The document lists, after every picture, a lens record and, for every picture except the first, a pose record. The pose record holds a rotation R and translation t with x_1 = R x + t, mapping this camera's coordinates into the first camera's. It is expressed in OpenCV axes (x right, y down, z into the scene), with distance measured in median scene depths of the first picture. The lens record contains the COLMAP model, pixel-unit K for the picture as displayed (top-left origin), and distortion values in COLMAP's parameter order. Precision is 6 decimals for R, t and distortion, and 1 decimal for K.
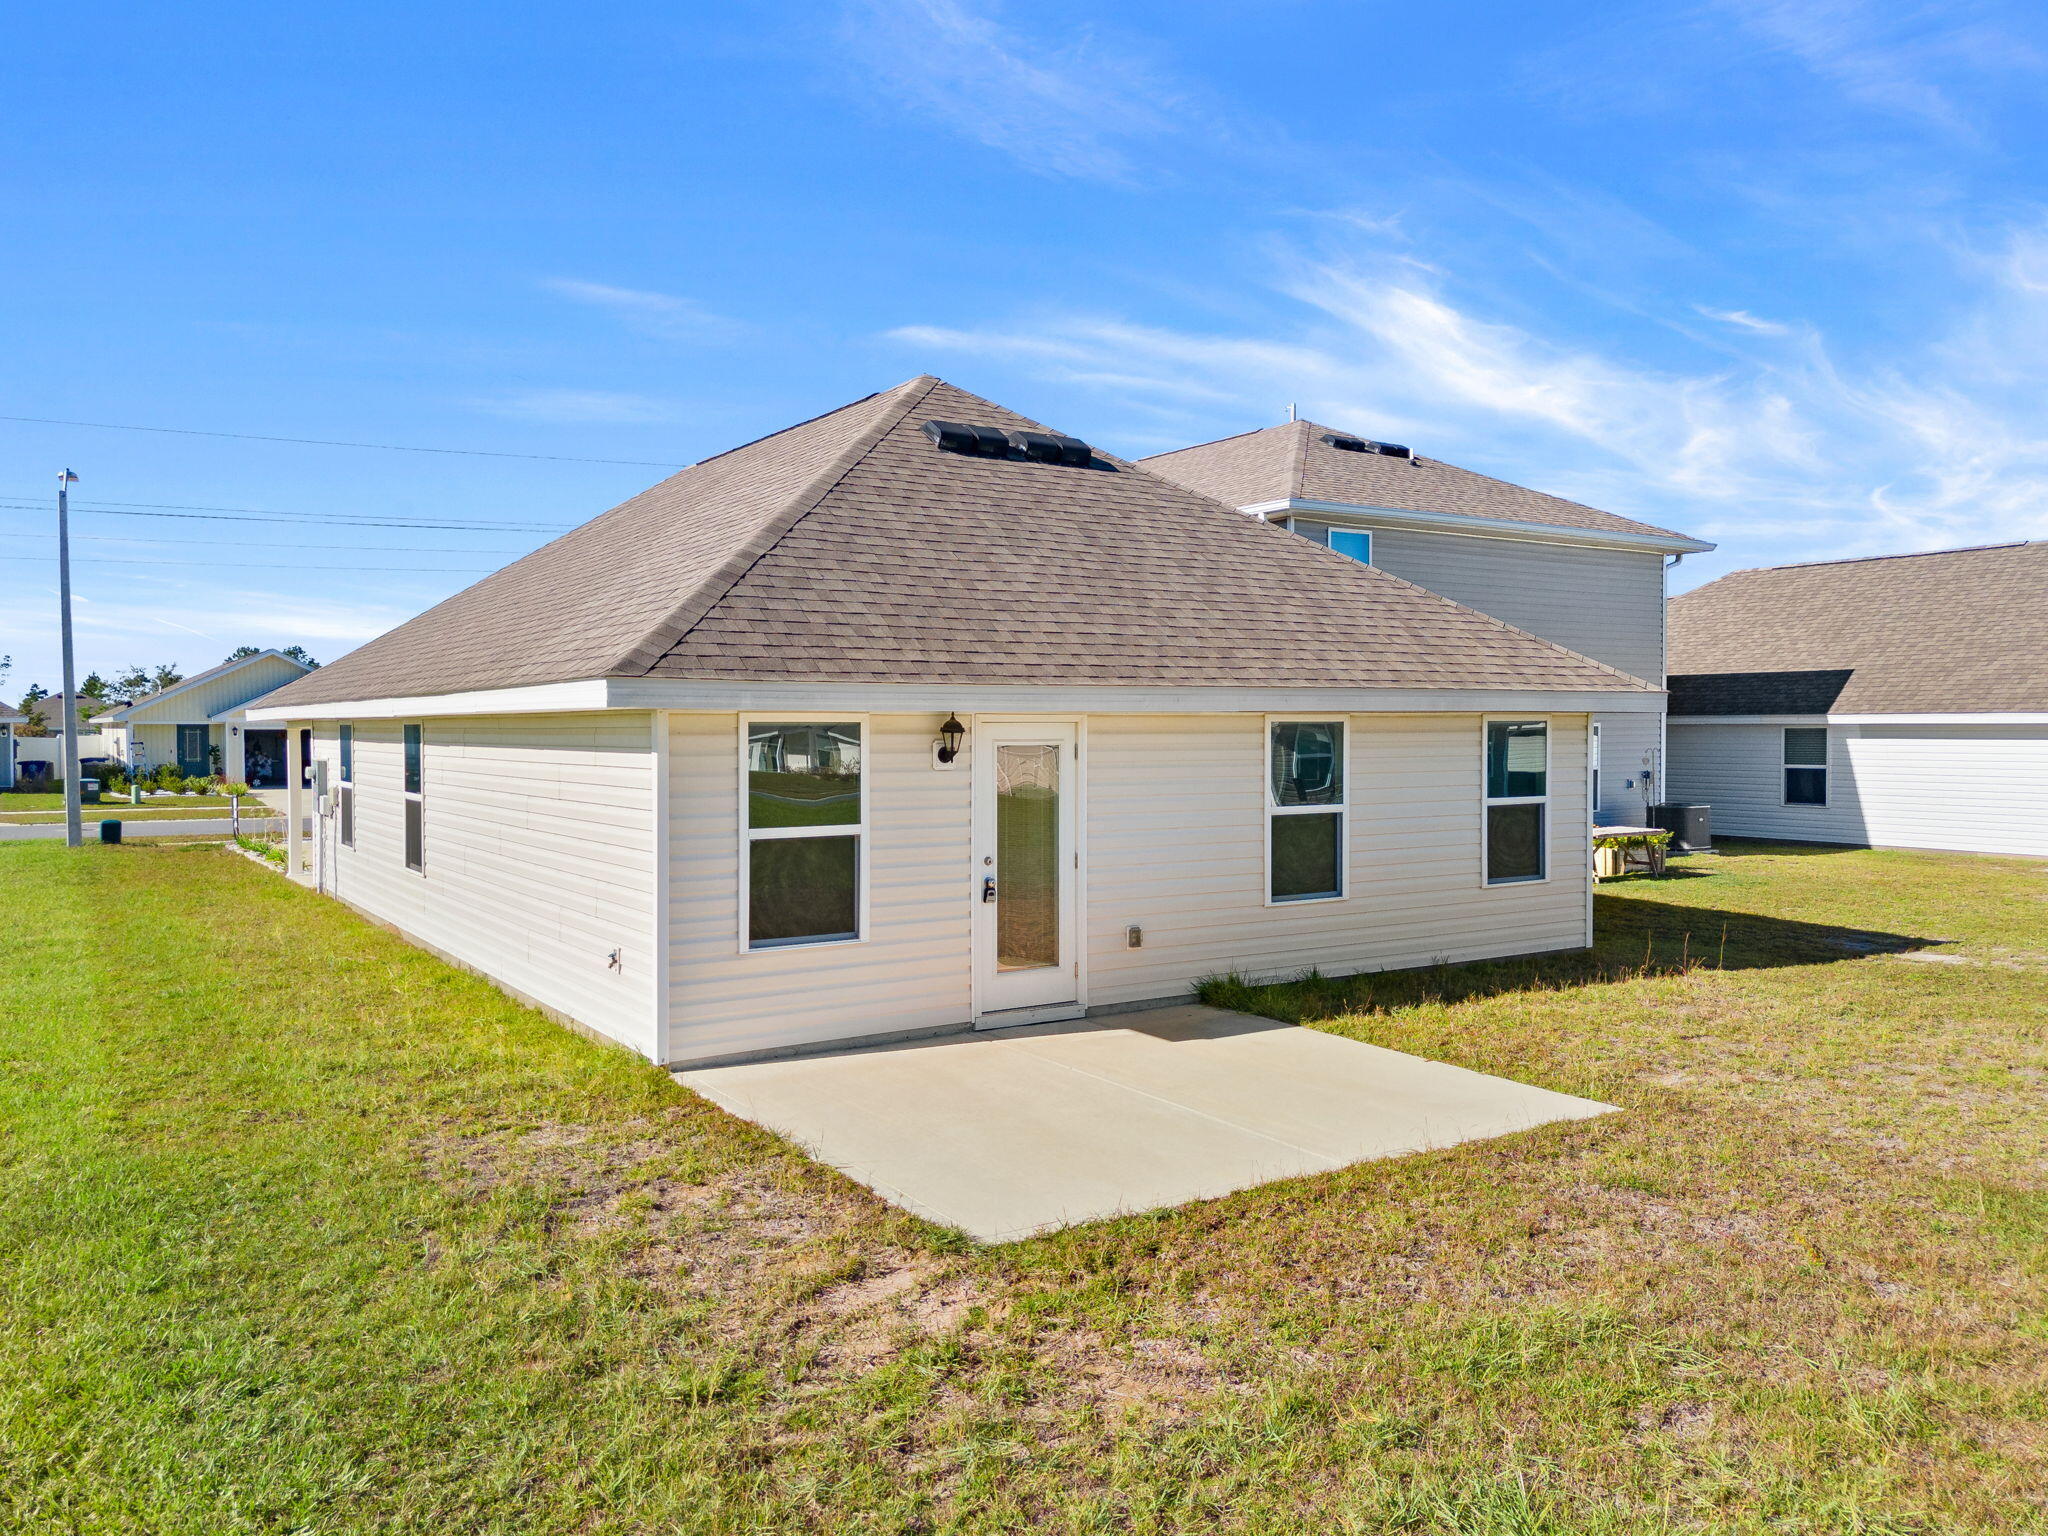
lens RADIAL K [[1533.8, 0, 1024.0], [0, 1533.8, 768.0], [0, 0, 1]] dist [0.093623, -0.105306]
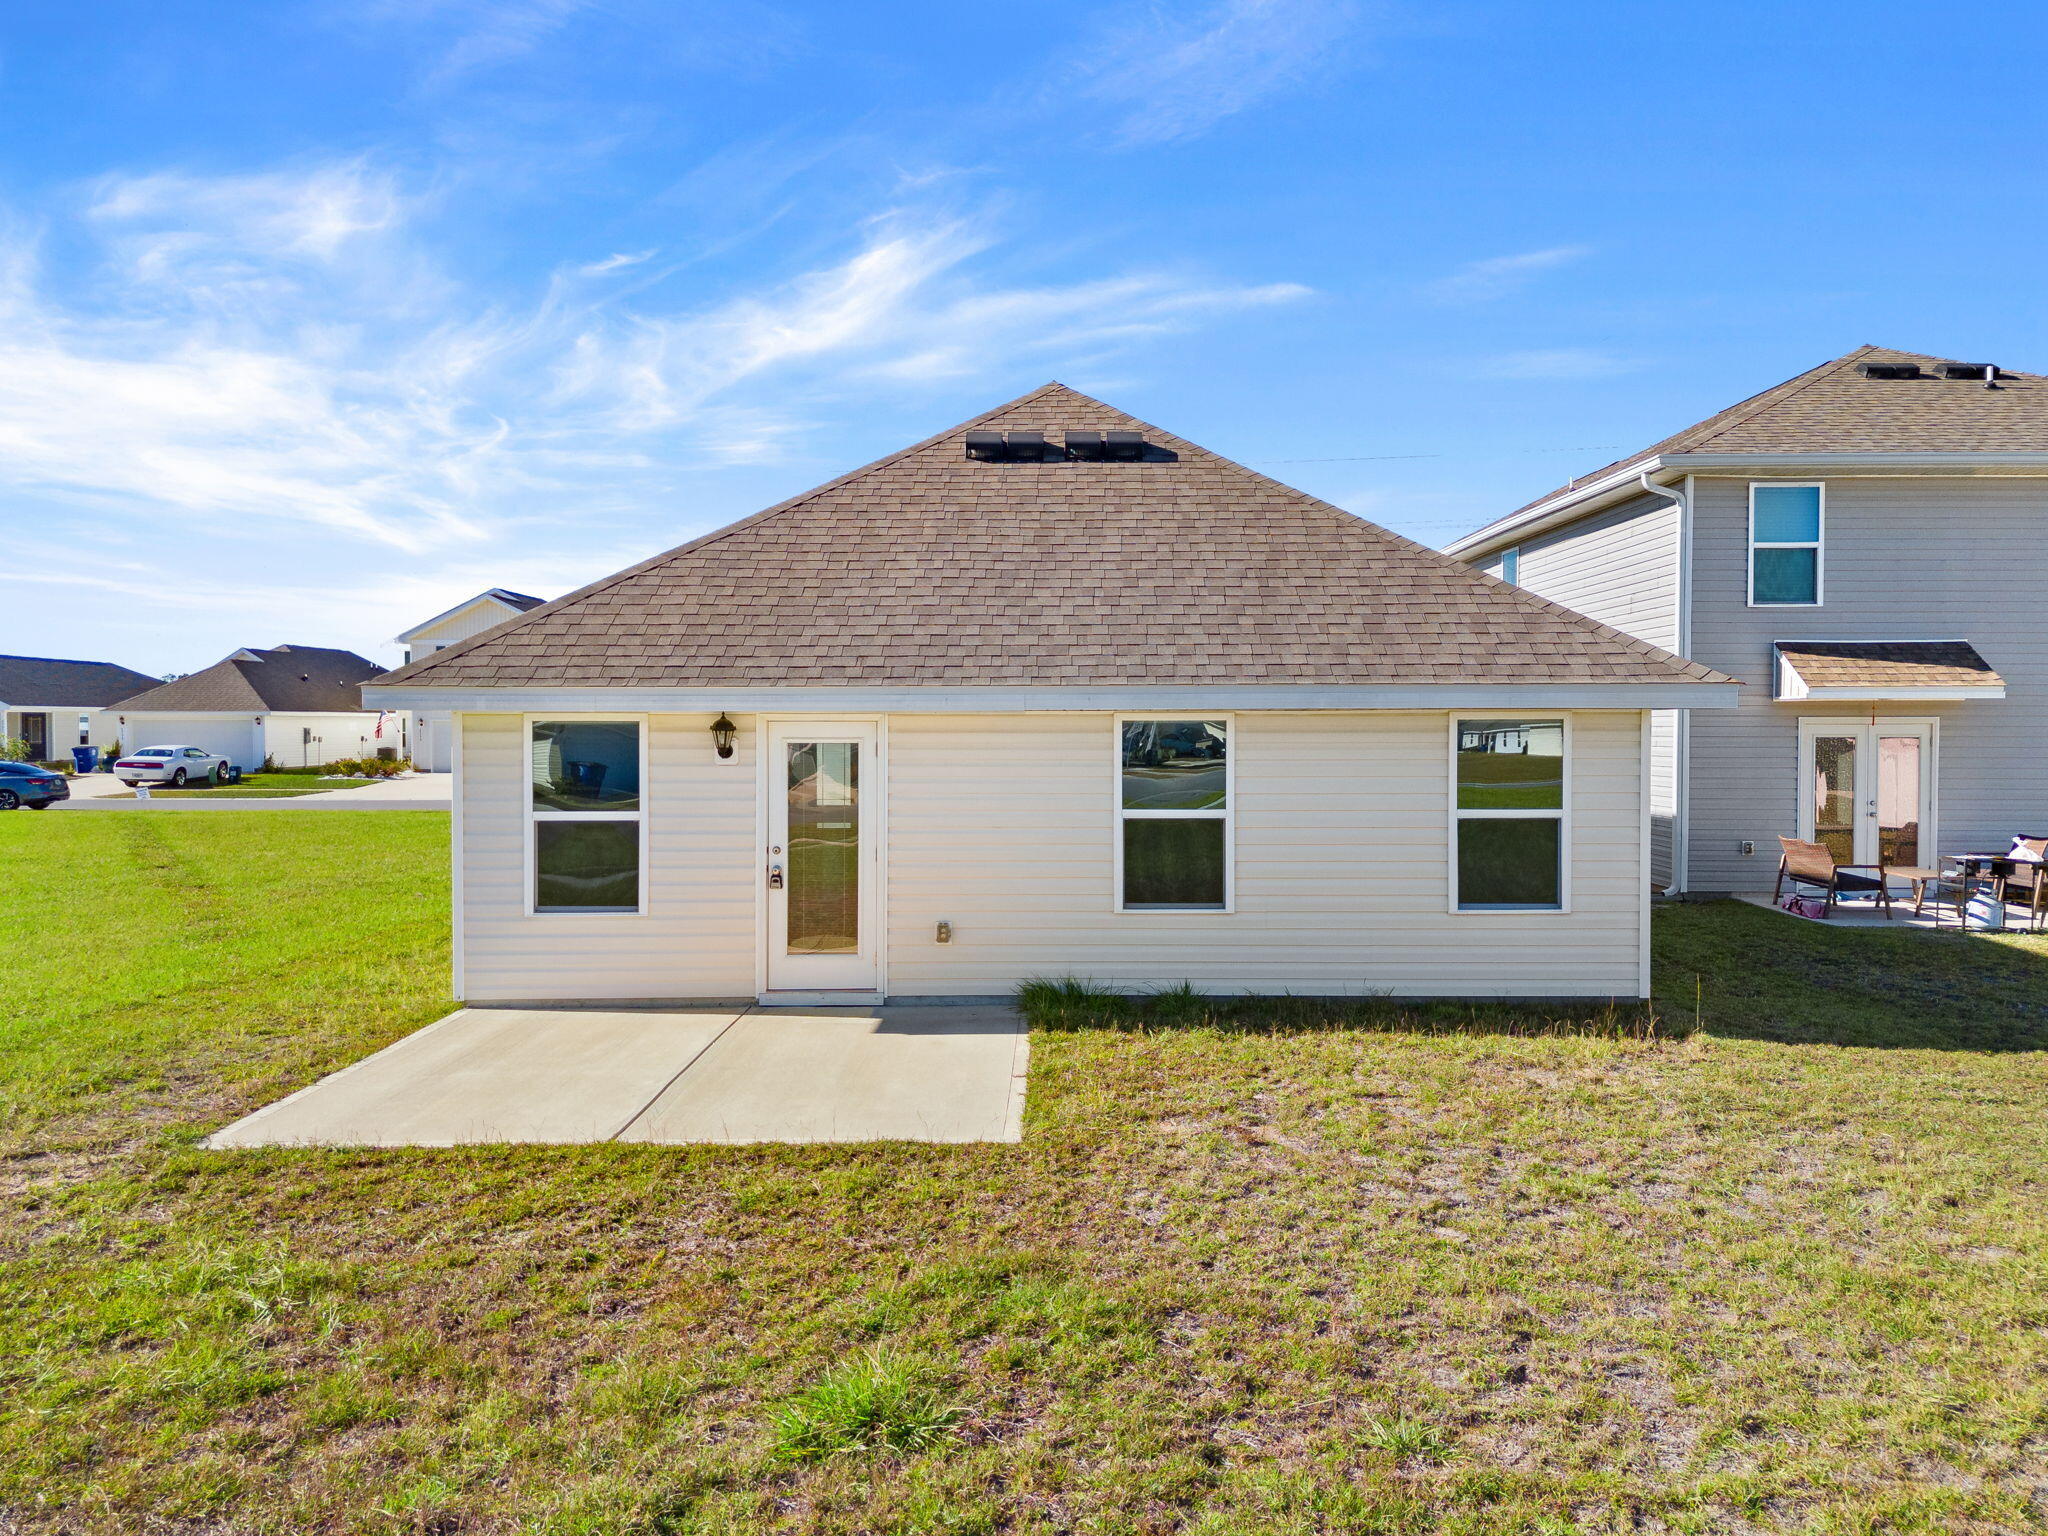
lens RADIAL K [[1408.2, 0, 1024.0], [0, 1408.2, 768.0], [0, 0, 1]] dist [0.081680, 0.000082]
pose [[0.842903, 0.023694, -0.537544, 0.616171], [-0.015618, 0.999686, 0.019575, -0.018012], [0.537839, -0.008105, 0.843008, 0.242242]]
